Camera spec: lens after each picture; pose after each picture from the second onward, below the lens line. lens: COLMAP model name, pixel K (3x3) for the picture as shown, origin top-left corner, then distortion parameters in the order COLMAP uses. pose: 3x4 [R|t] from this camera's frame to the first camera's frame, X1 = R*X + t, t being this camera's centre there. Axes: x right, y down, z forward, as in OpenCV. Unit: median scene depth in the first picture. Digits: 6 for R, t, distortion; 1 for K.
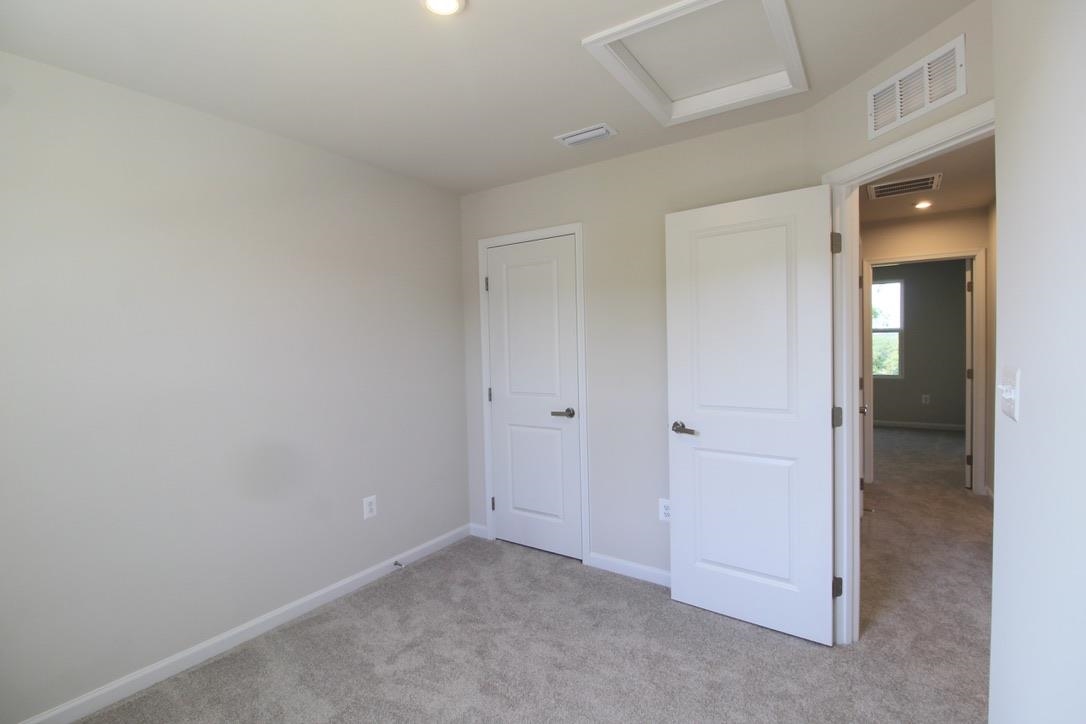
lens RADIAL K [[502.0, 0, 545.2], [0, 502.0, 358.9], [0, 0, 1]] dist [0.001715, -0.015312]
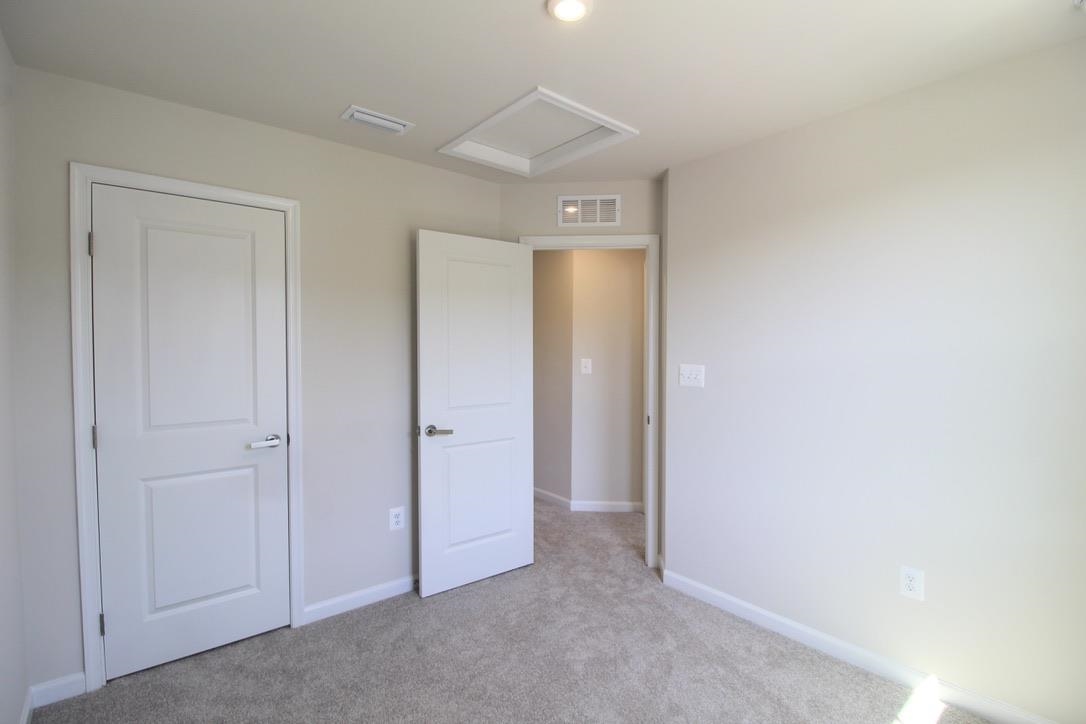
lens RADIAL K [[502.0, 0, 545.2], [0, 502.0, 358.9], [0, 0, 1]] dist [0.001715, -0.015312]
pose [[0.275537, 0.002985, 0.961286, -0.577368], [0.024232, 0.999656, -0.010050, 0.000143], [-0.960985, 0.026063, 0.275370, 0.387948]]
